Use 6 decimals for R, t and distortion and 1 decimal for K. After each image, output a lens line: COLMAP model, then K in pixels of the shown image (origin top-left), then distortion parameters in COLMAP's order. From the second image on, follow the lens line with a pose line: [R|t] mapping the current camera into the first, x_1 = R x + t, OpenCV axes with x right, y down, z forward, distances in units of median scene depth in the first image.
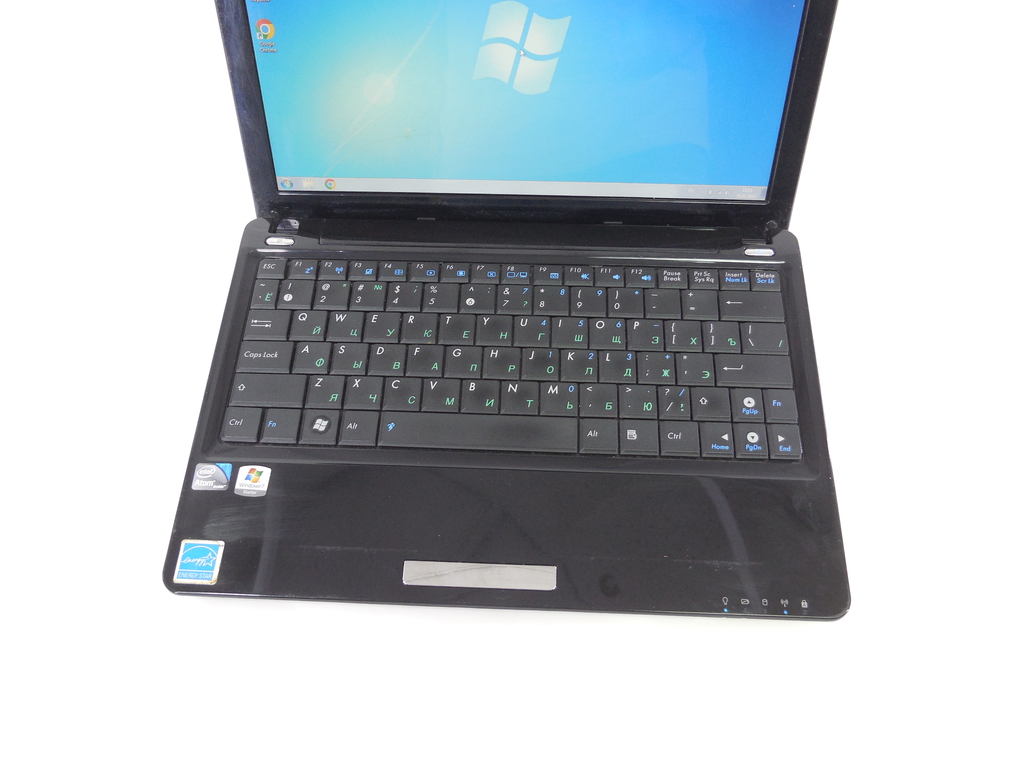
lens RADIAL K [[770.1, 0, 512.0], [0, 770.1, 384.0], [0, 0, 1]] dist [-0.030134, 0.006887]
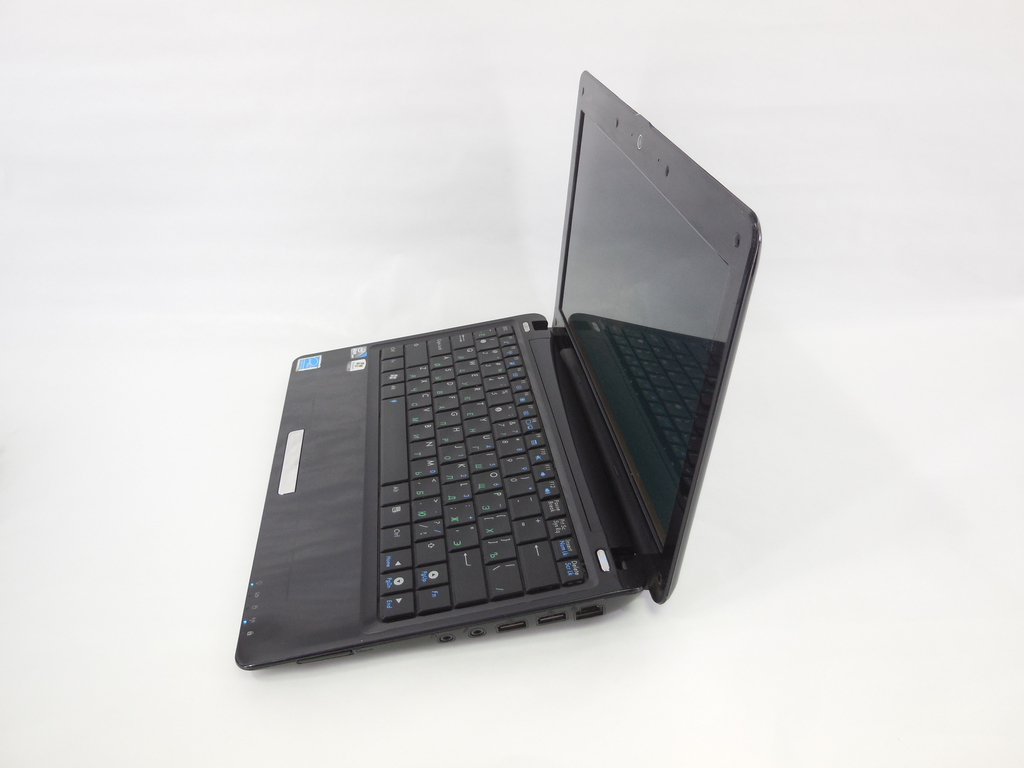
lens RADIAL K [[770.1, 0, 512.0], [0, 770.1, 384.0], [0, 0, 1]] dist [-0.030134, 0.006887]
pose [[0.182278, 0.535533, -0.824608, 1.037754], [-0.823765, 0.541064, 0.169296, -0.382043], [0.536830, 0.648424, 0.539778, 0.285397]]
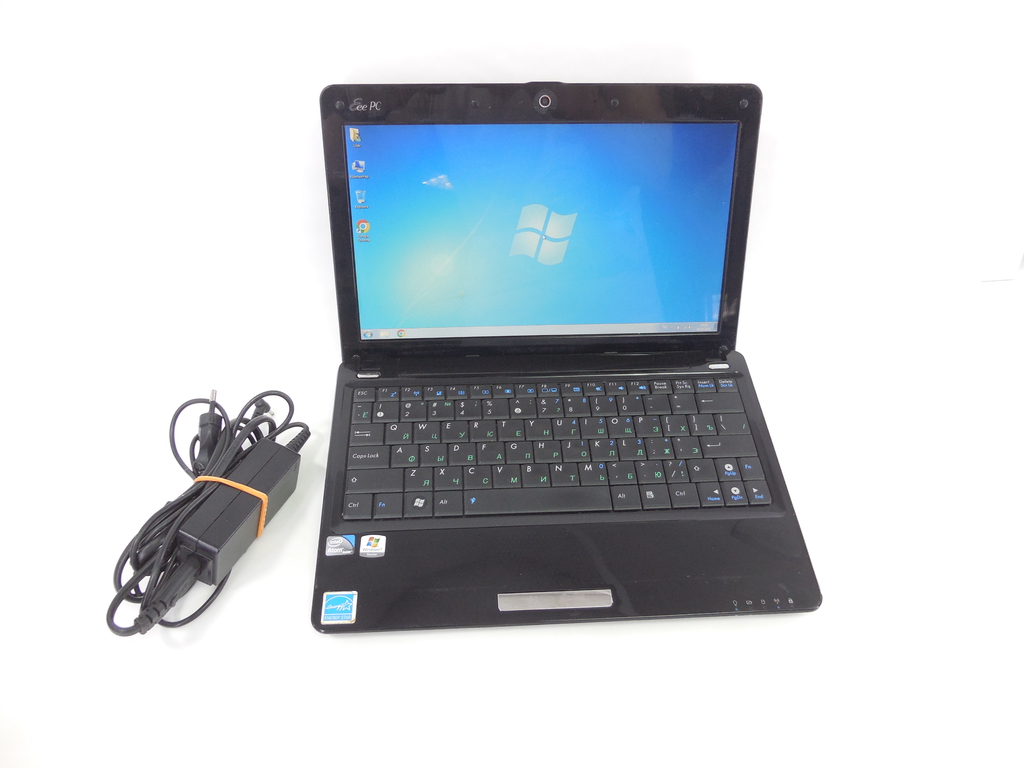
lens RADIAL K [[770.1, 0, 512.0], [0, 770.1, 384.0], [0, 0, 1]] dist [-0.030134, 0.006887]
pose [[0.993634, -0.046157, 0.102771, -0.207533], [0.068548, 0.971628, -0.226363, 0.158191], [-0.089407, 0.231967, 0.968606, -0.330431]]
